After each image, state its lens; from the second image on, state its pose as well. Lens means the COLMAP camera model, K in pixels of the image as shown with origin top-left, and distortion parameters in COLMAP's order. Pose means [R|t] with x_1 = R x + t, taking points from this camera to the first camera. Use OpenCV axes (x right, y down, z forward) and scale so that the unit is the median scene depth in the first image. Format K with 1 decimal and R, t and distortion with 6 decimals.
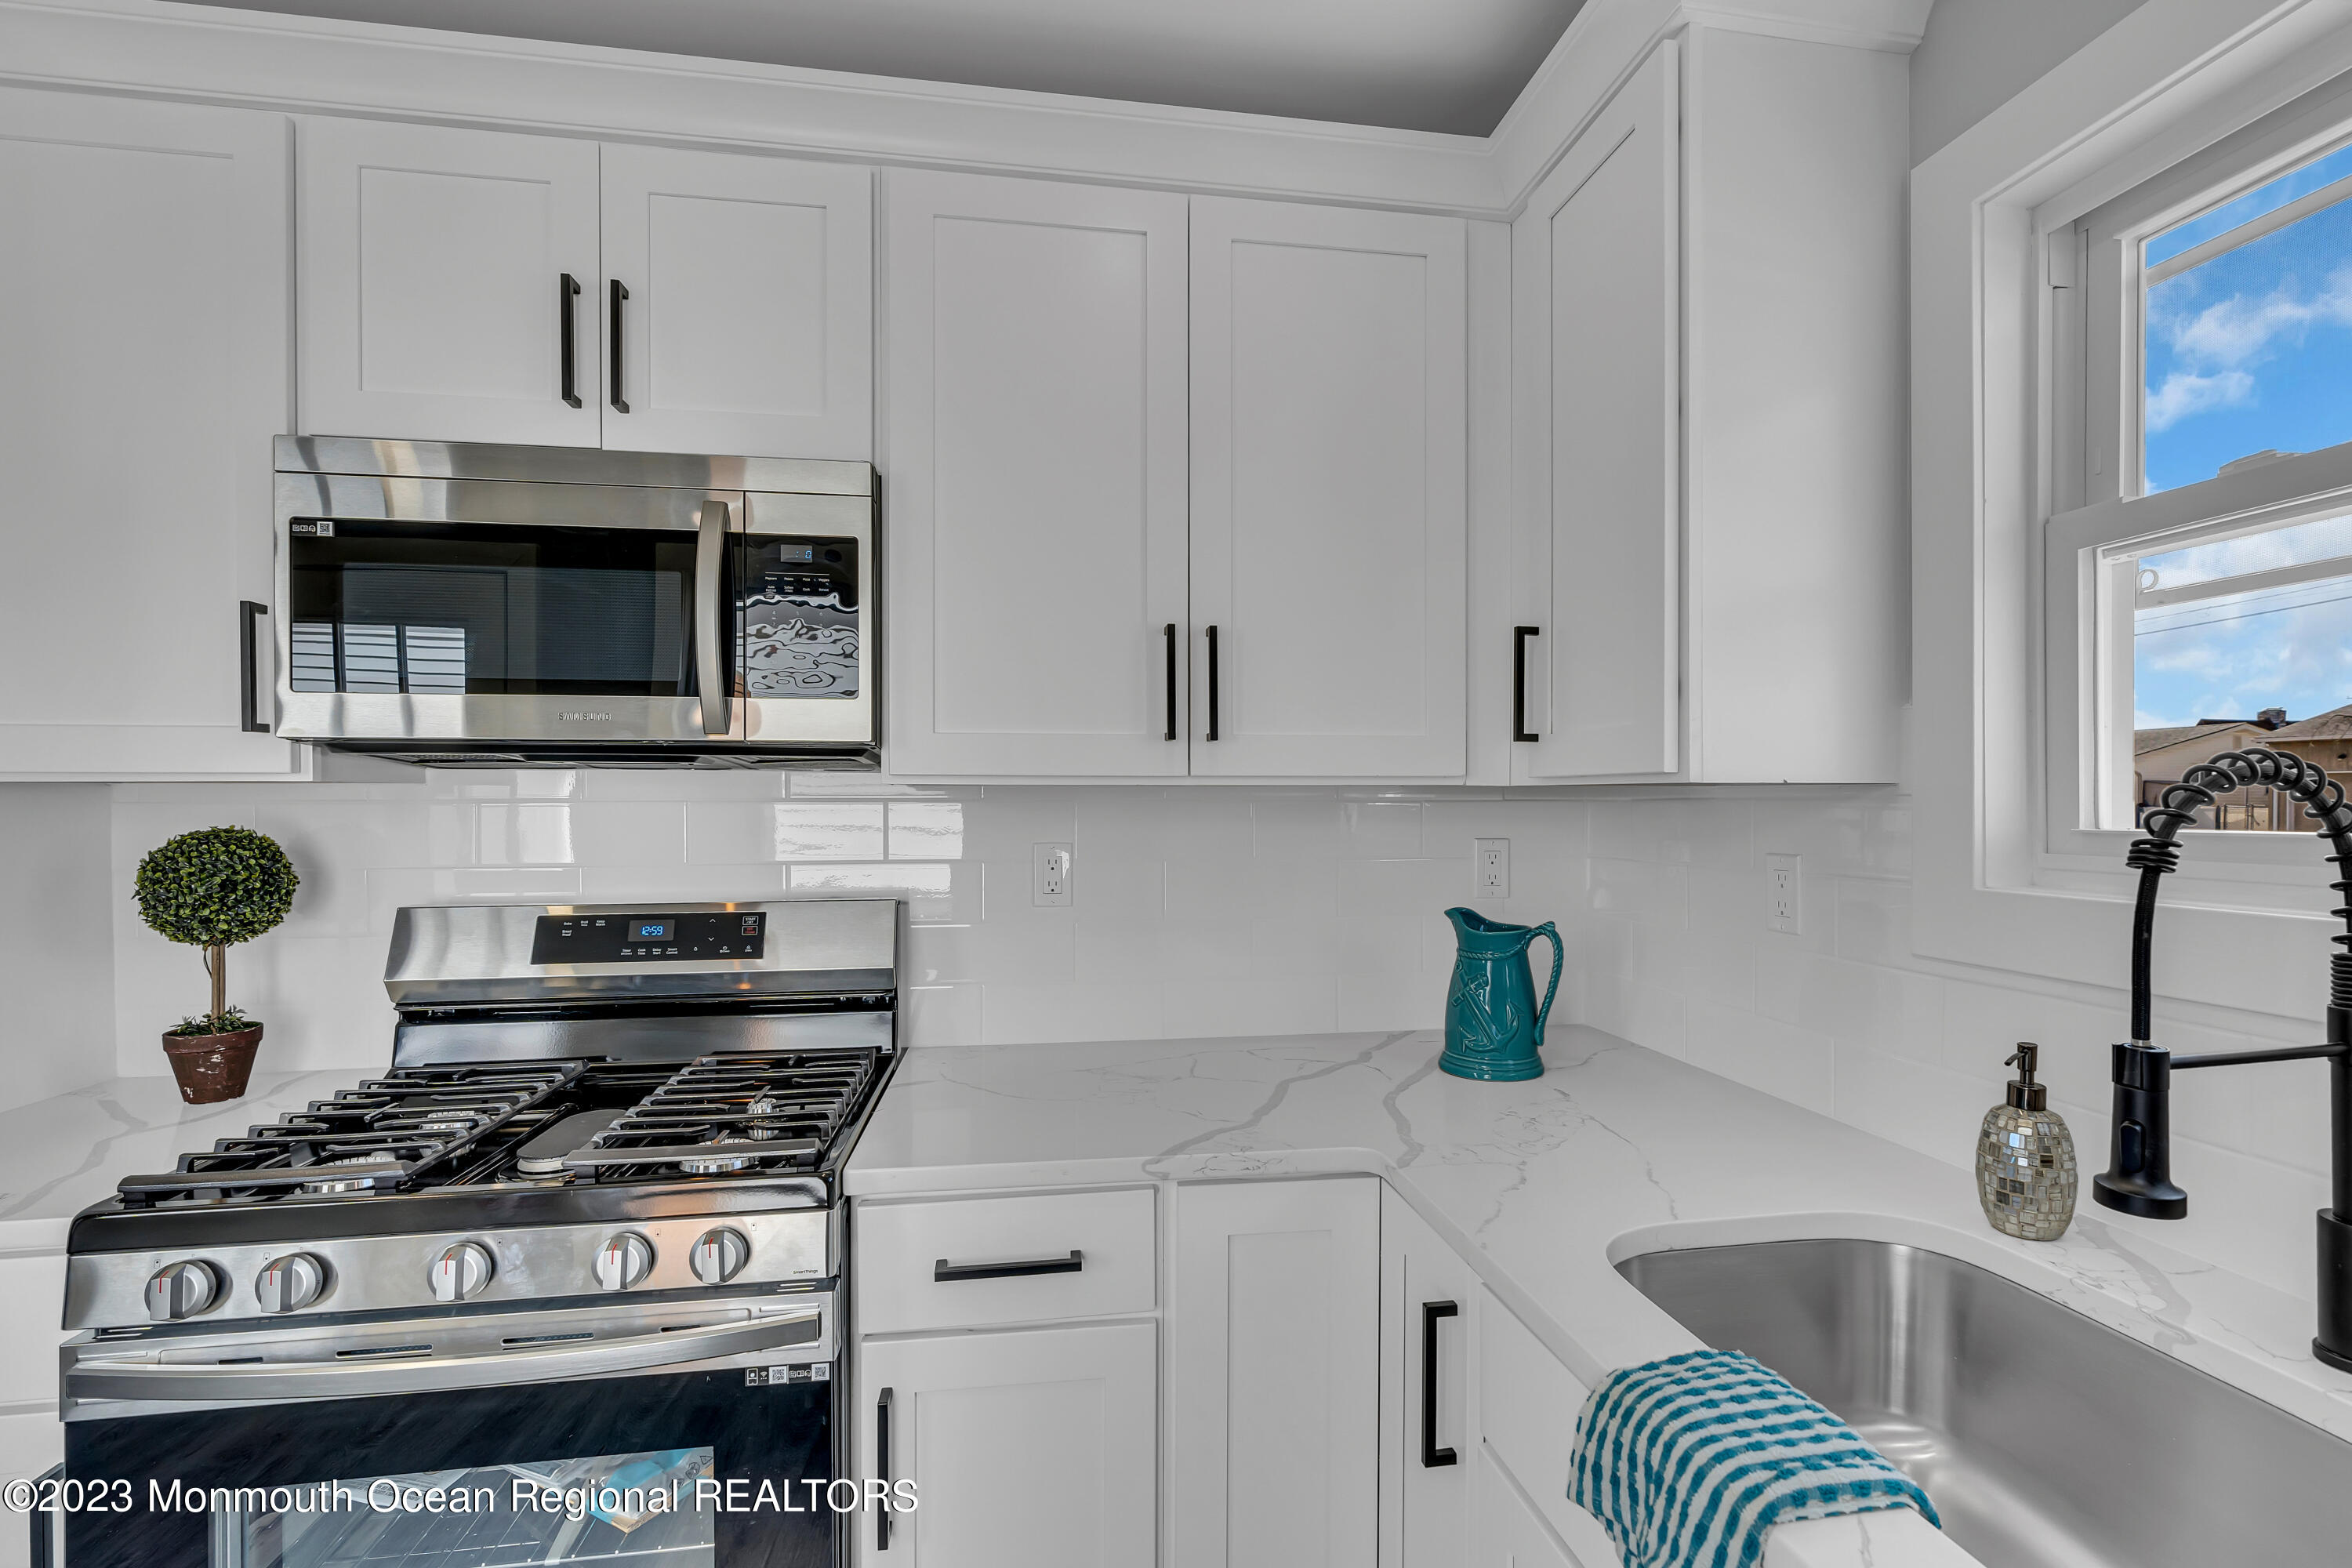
lens RADIAL K [[1066.9, 0, 1208.7], [0, 1066.9, 802.5], [0, 0, 1]] dist [-0.008070, 0.002219]
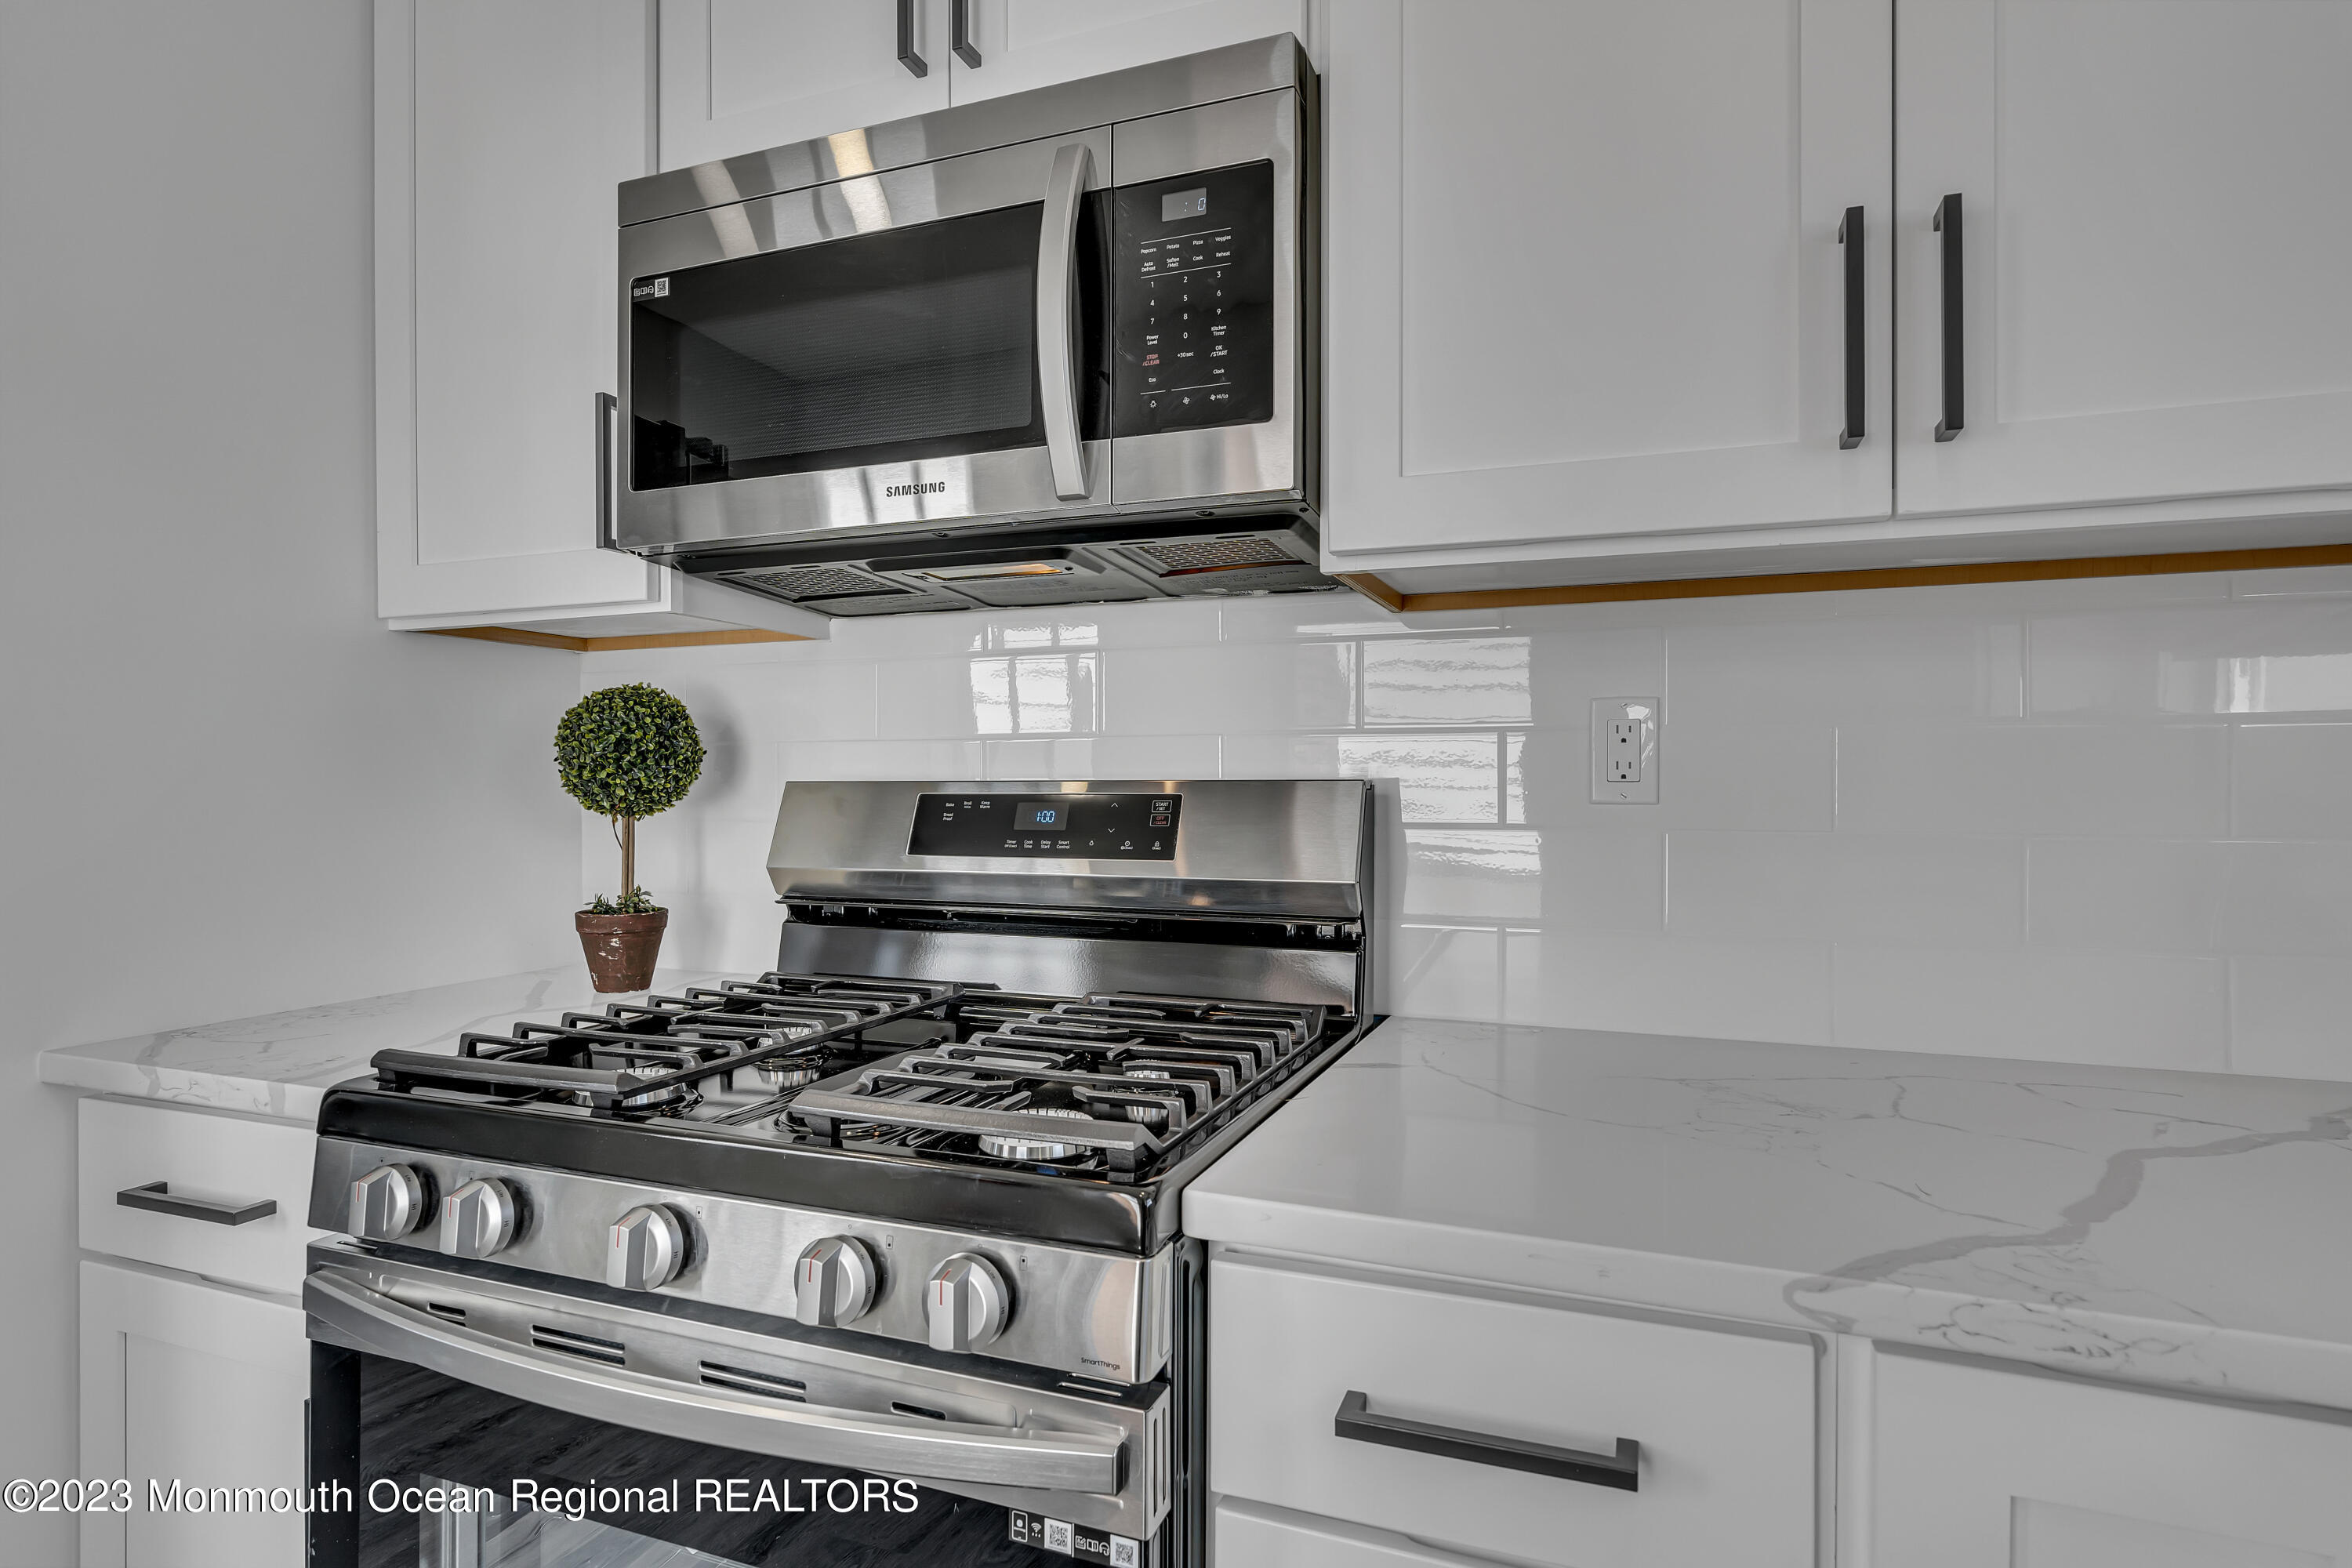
lens RADIAL K [[1220.1, 0, 1187.8], [0, 1220.1, 787.2], [0, 0, 1]] dist [-0.008365, 0.001143]
pose [[0.866731, 0.003570, -0.498762, -0.024457], [0.000030, 0.999974, 0.007208, 0.117163], [0.498775, -0.006262, 0.866709, 0.403921]]
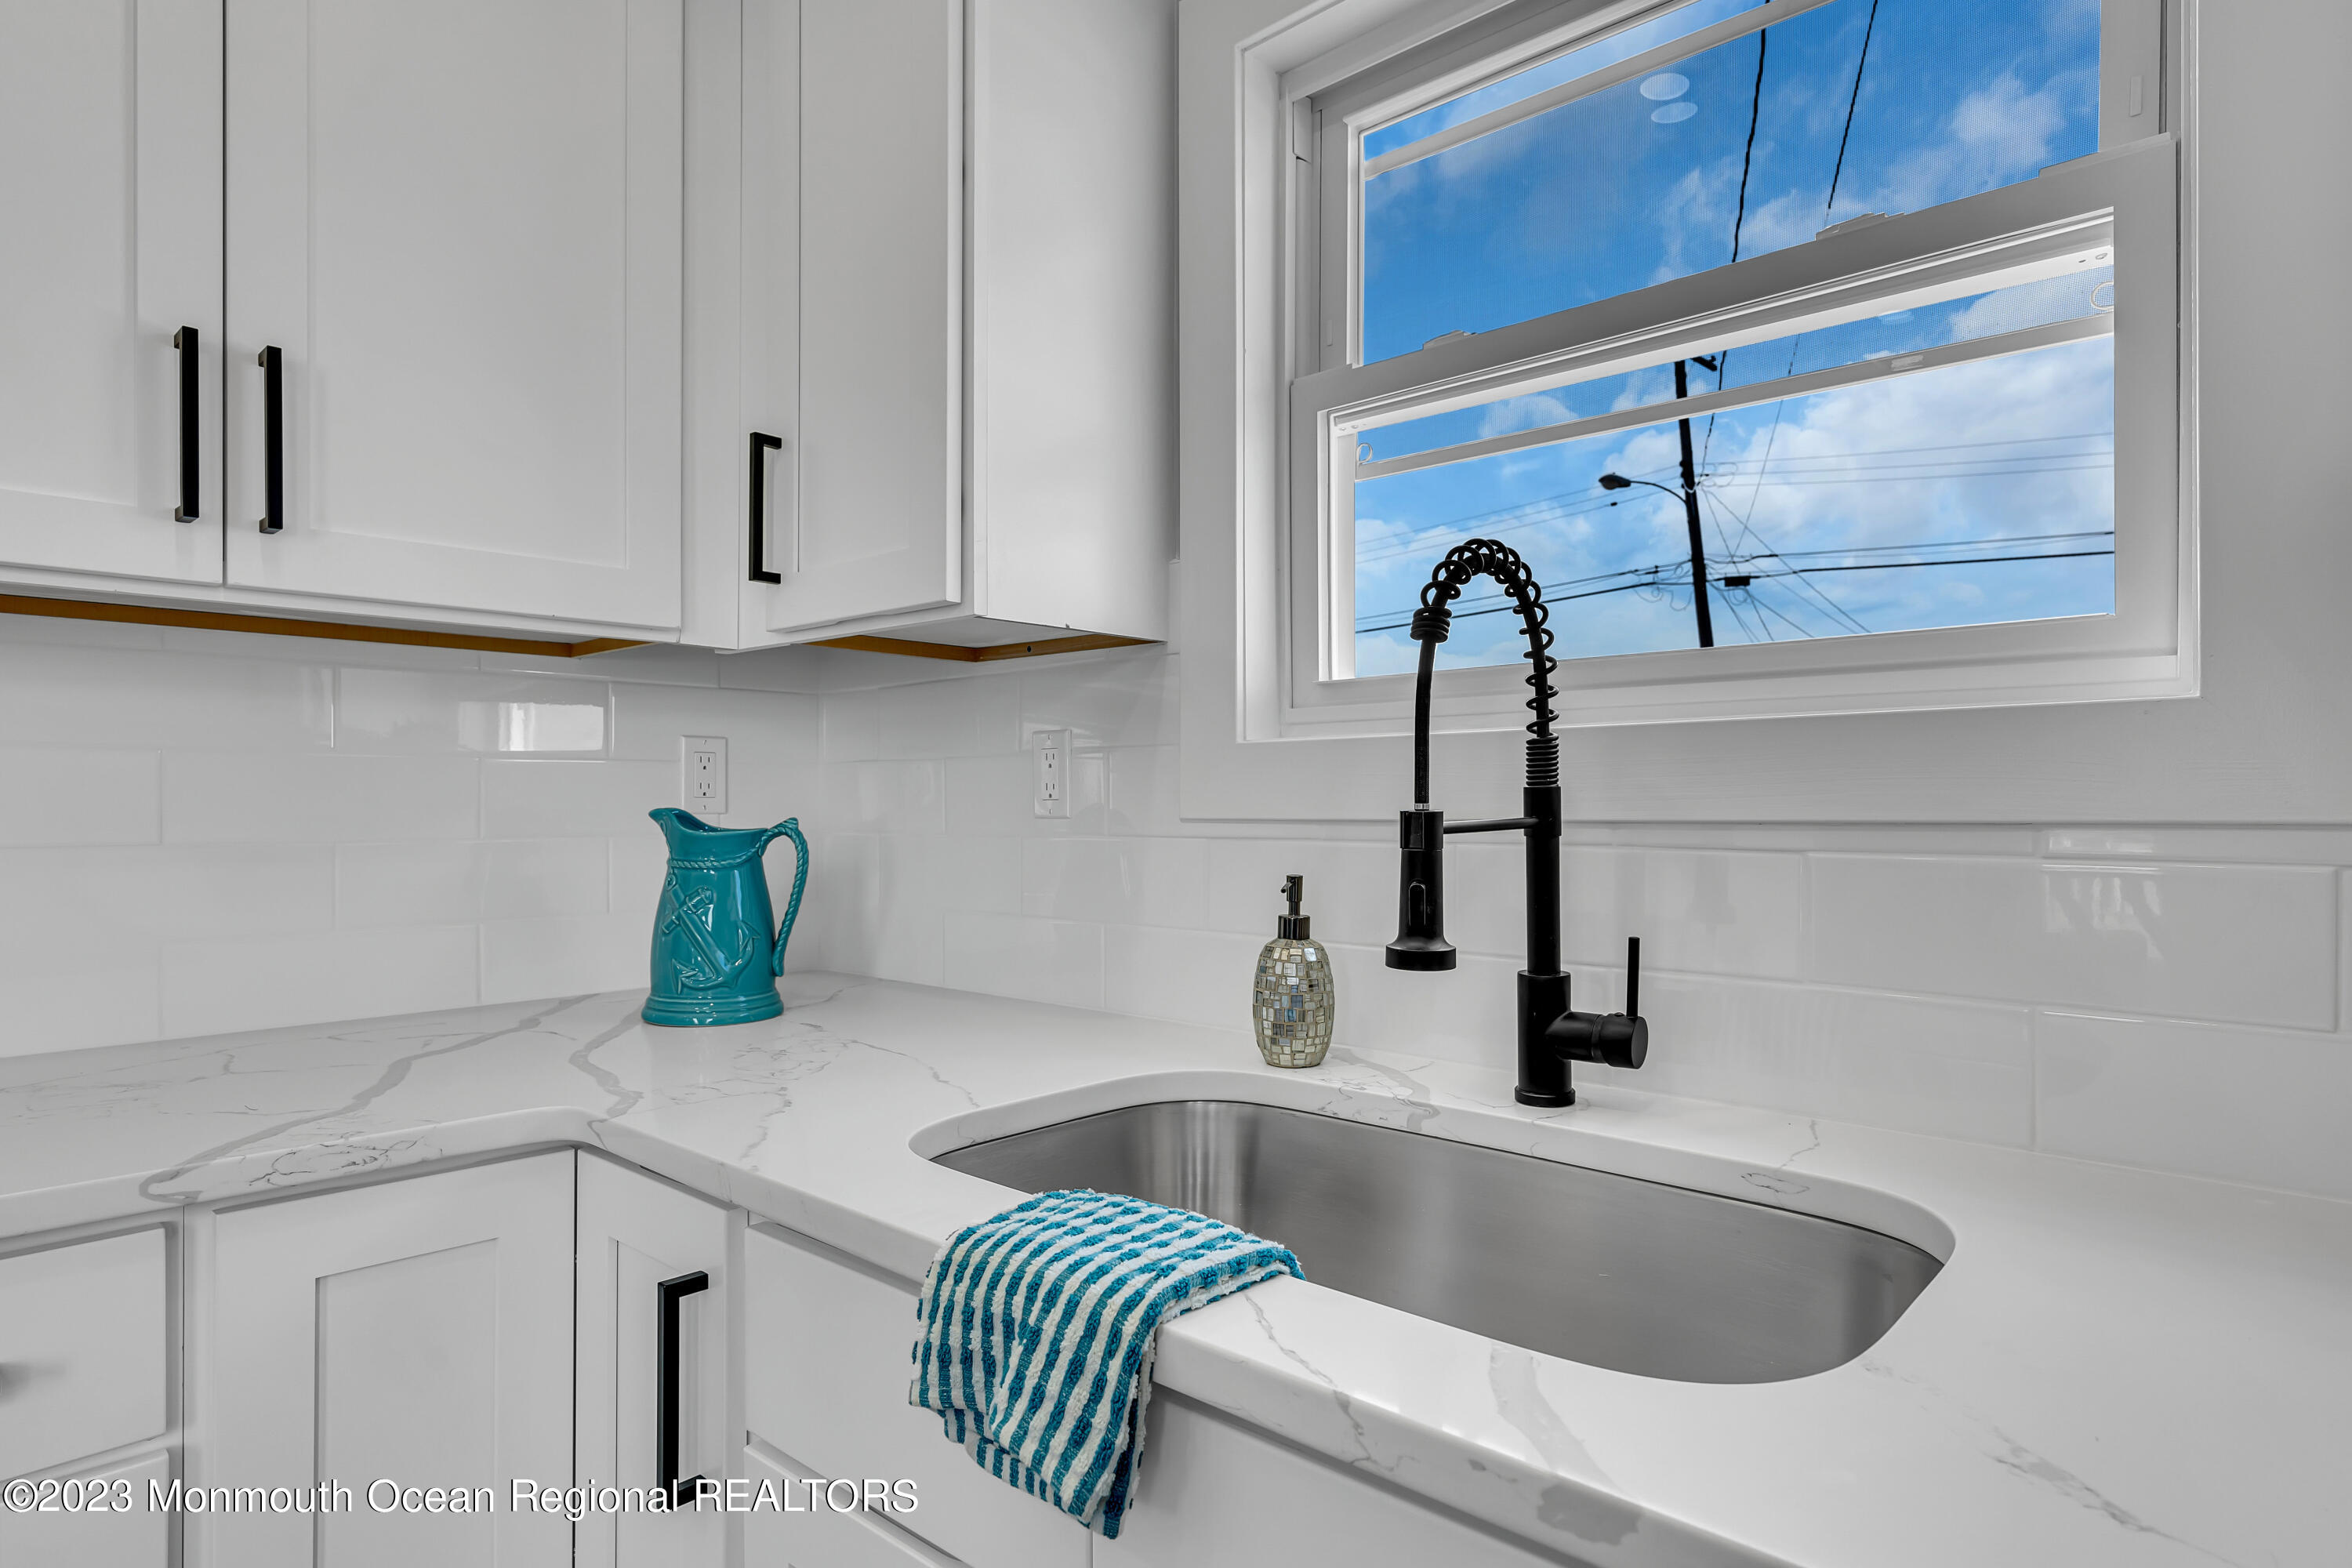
lens RADIAL K [[1285.2, 0, 1182.1], [0, 1285.2, 800.5], [0, 0, 1]] dist [-0.000305, 0.000735]
pose [[0.793082, 0.001734, 0.609113, -0.037795], [0.001435, 0.999988, -0.004715, 0.125347], [-0.609113, 0.004614, 0.793070, 0.082140]]
